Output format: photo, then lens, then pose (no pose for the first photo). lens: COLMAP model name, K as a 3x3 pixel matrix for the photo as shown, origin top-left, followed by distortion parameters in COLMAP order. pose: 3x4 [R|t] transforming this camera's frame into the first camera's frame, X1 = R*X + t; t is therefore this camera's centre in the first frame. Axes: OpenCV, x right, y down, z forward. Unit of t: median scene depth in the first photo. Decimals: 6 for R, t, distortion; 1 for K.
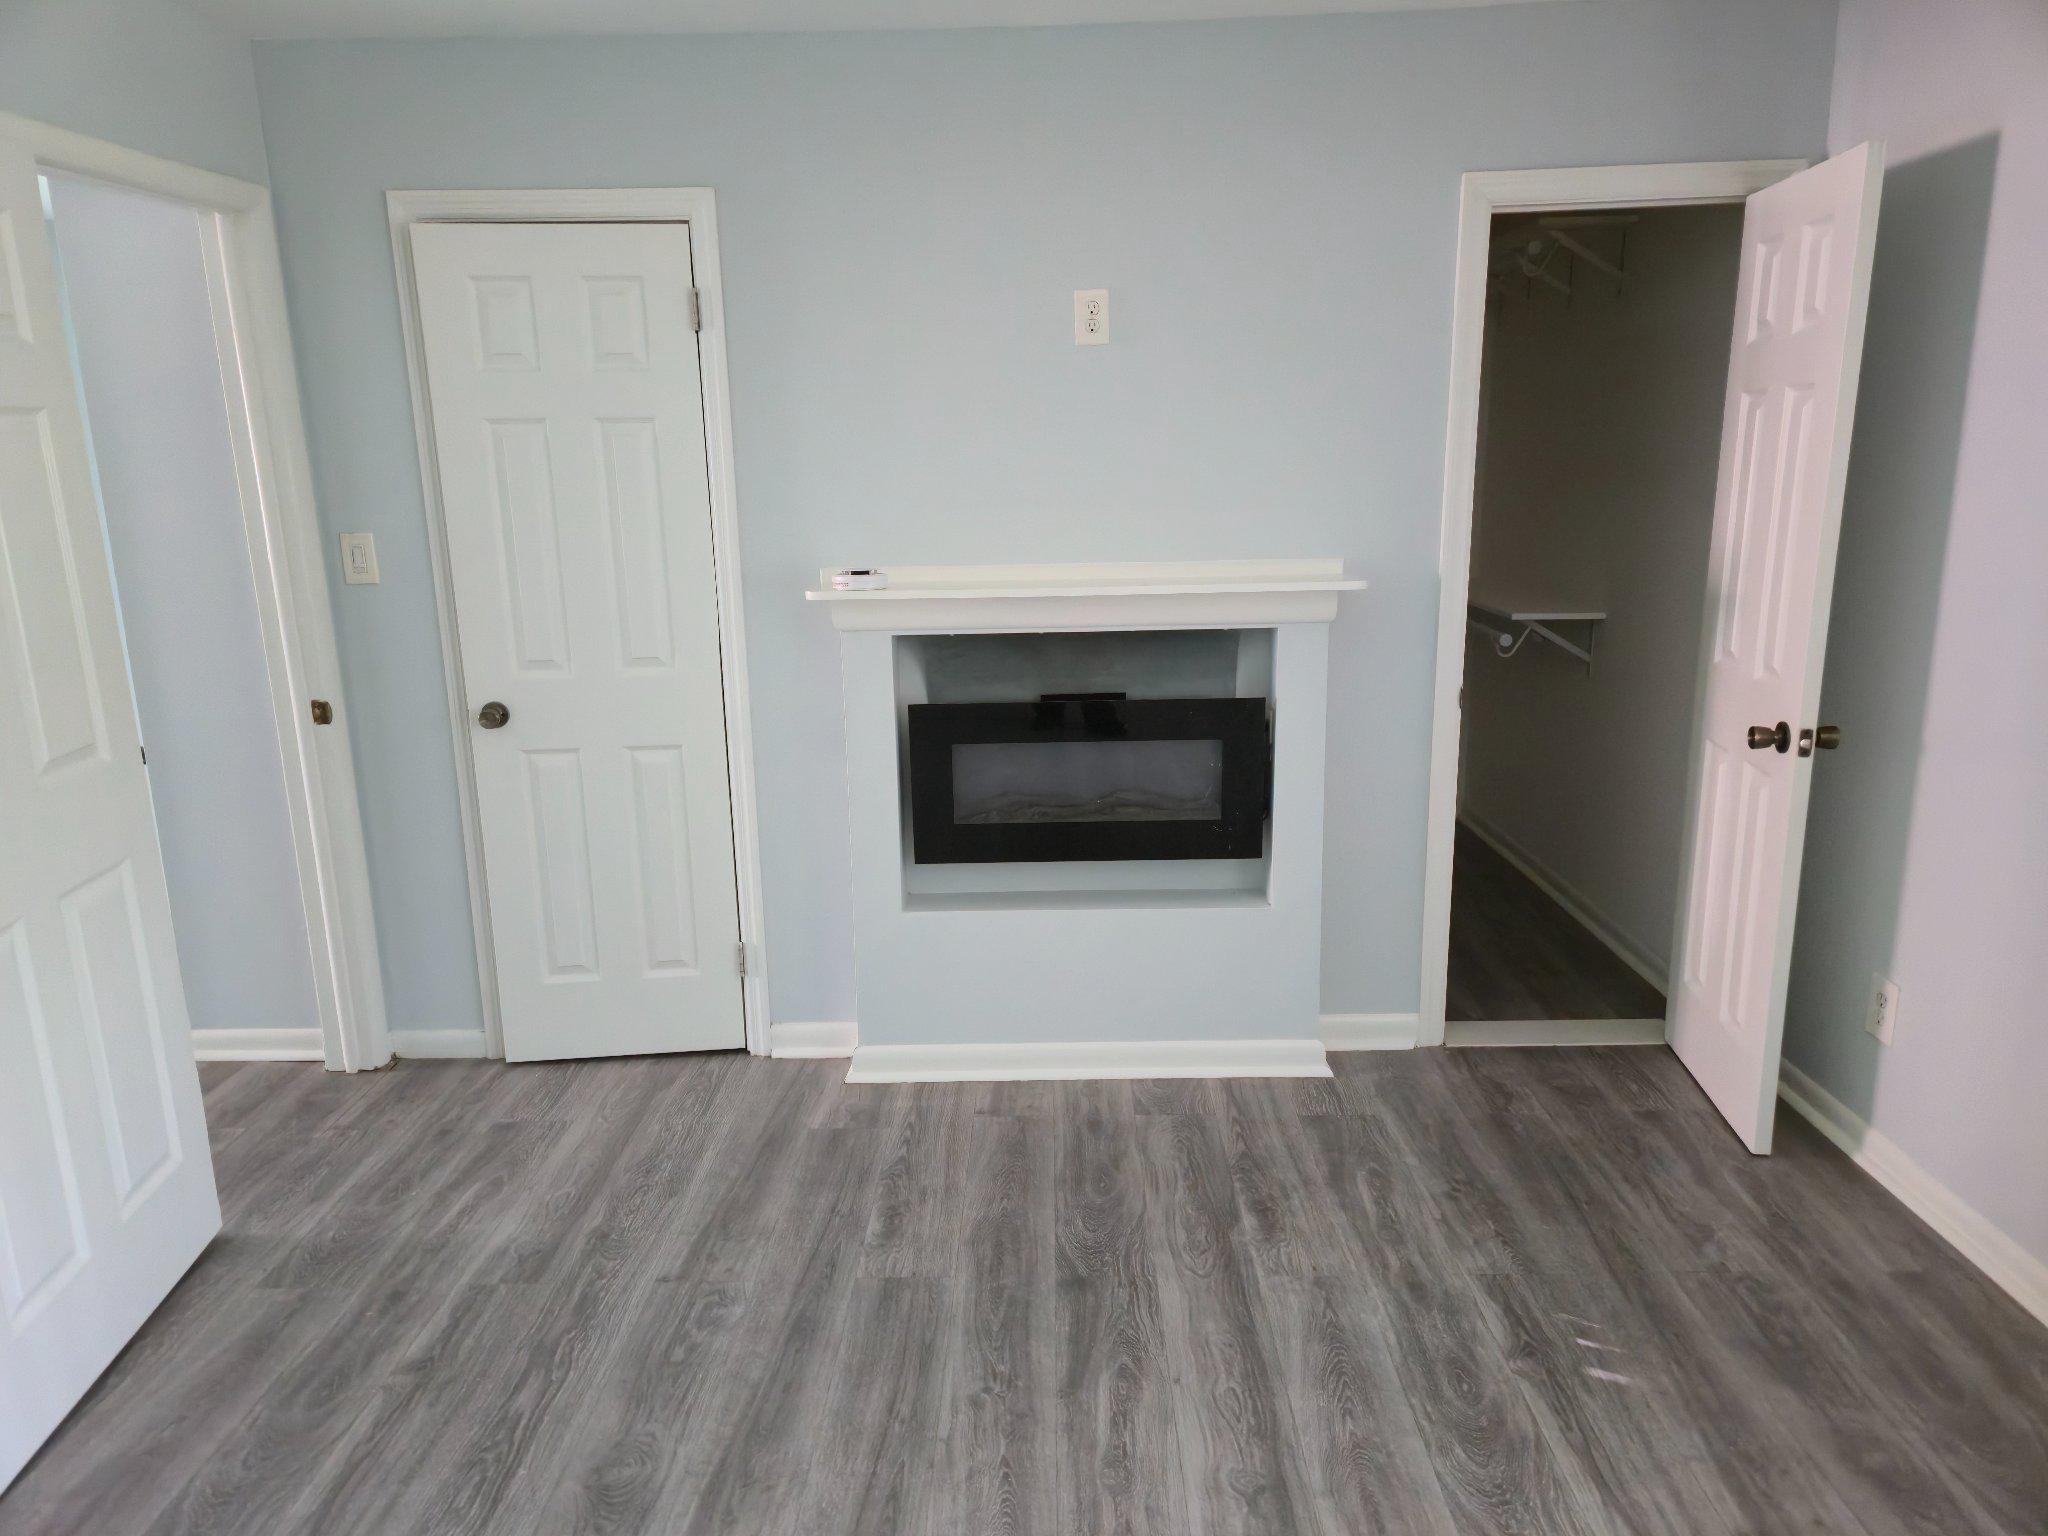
lens RADIAL K [[1378.4, 0, 1010.8], [0, 1378.4, 775.6], [0, 0, 1]] dist [0.053367, -0.029227]
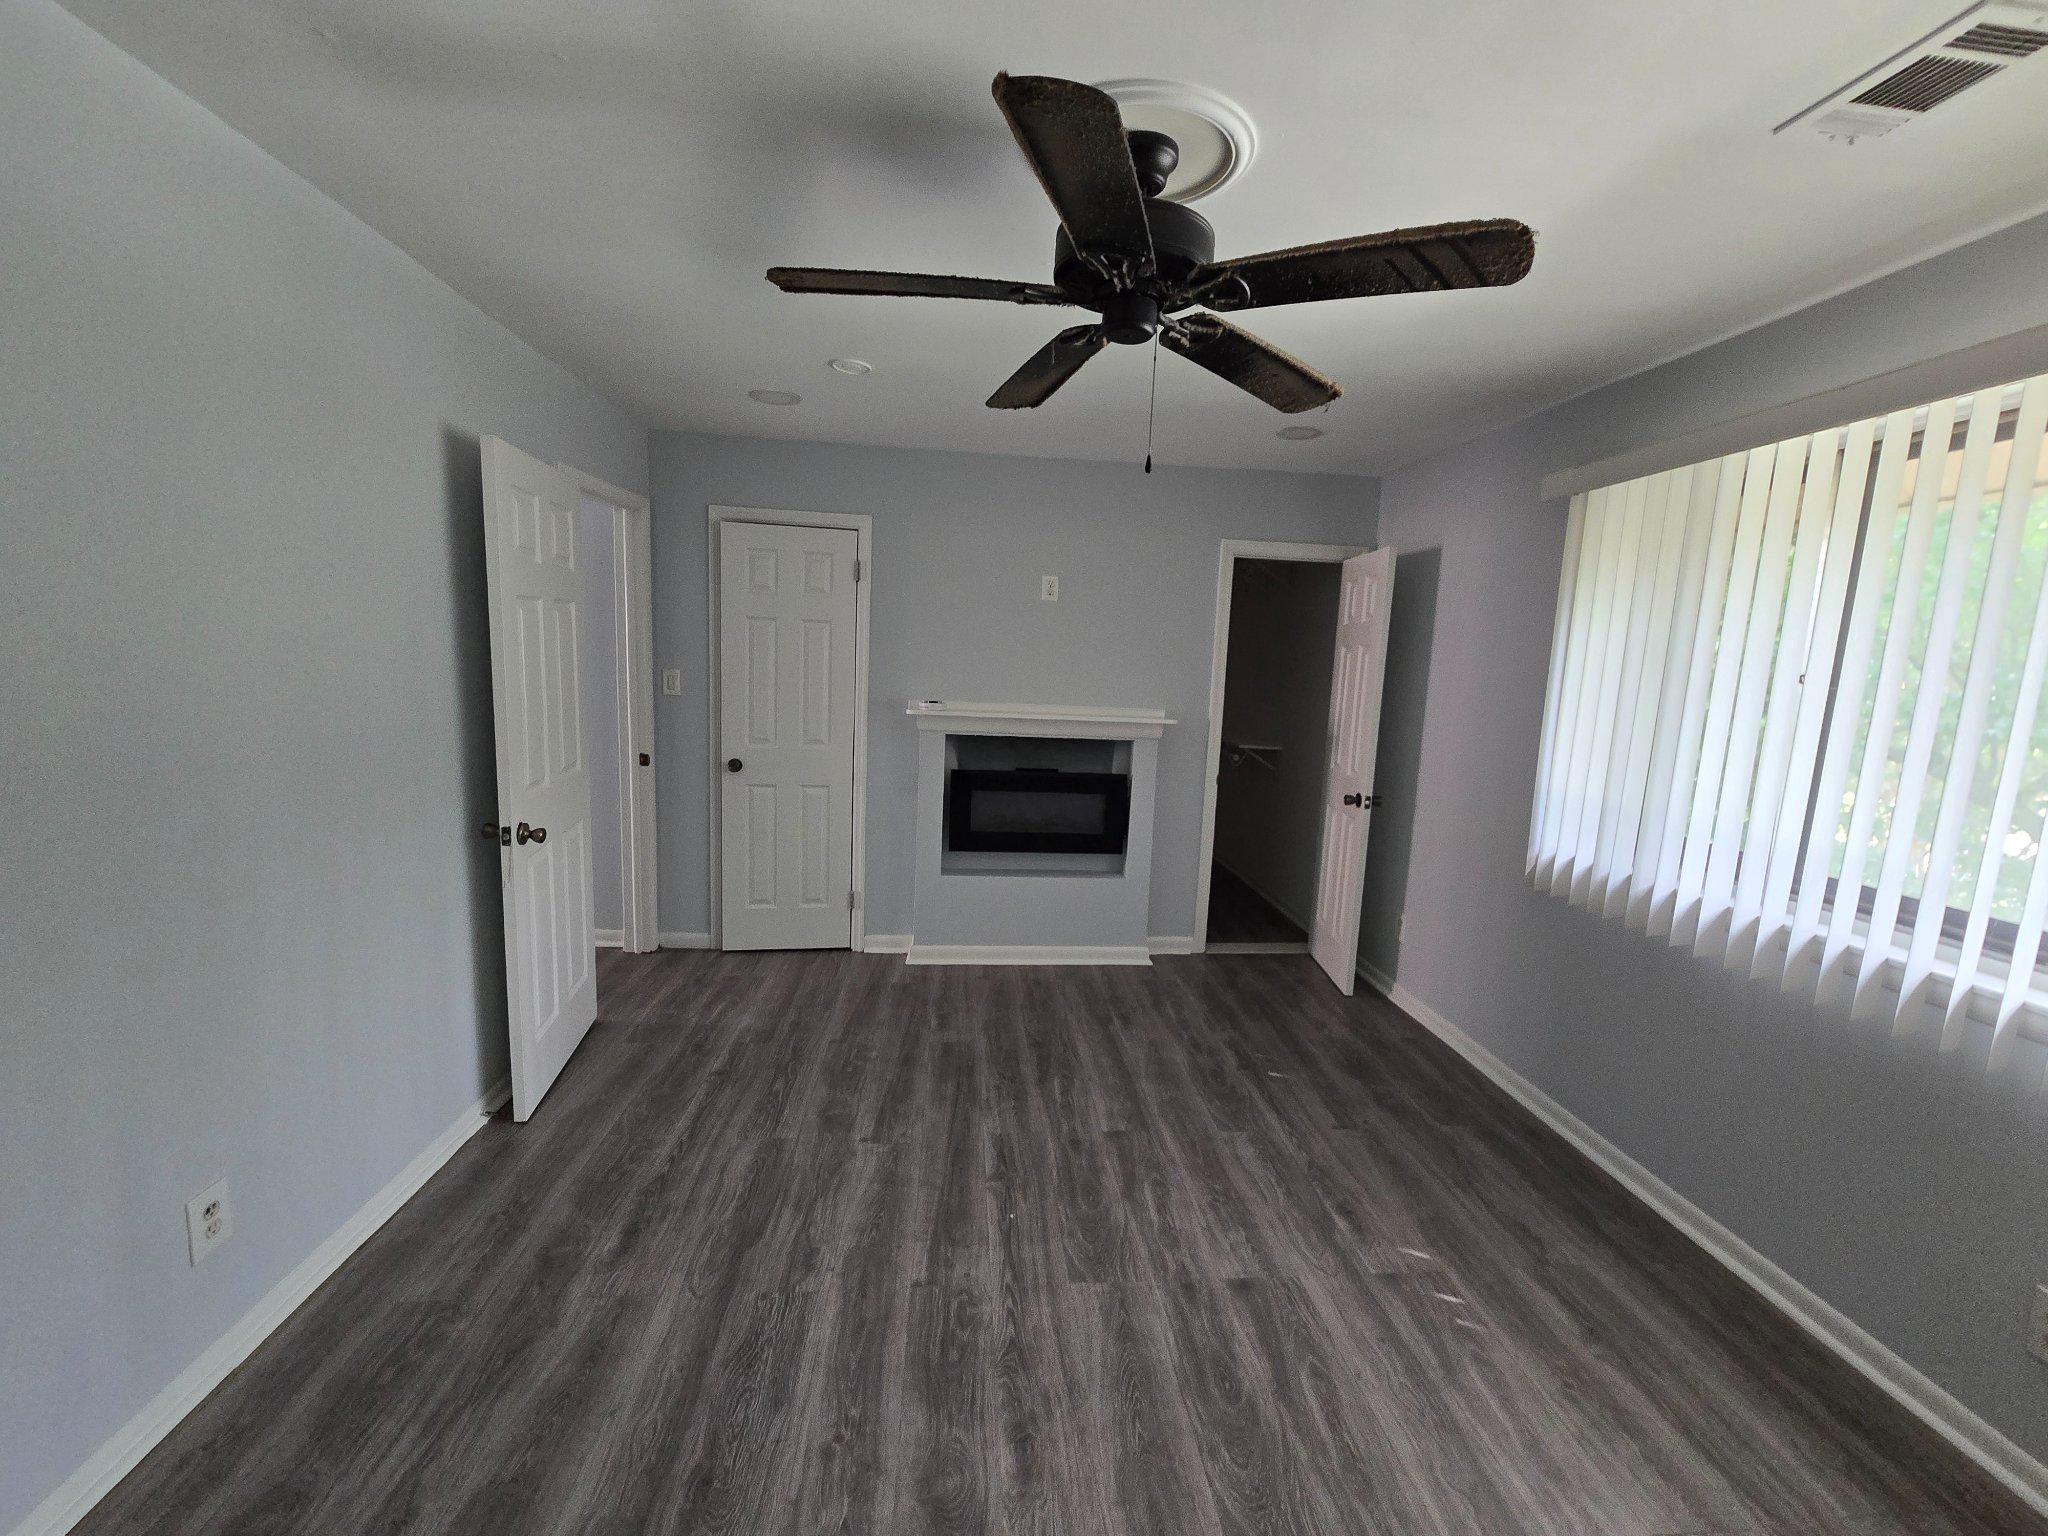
lens RADIAL K [[839.7, 0, 1038.6], [0, 839.7, 773.1], [0, 0, 1]] dist [0.001431, 0.000077]
pose [[0.991369, 0.047962, 0.122016, -0.103396], [-0.036992, 0.995197, -0.090633, 0.062859], [-0.125777, 0.085337, 0.988381, -0.230222]]
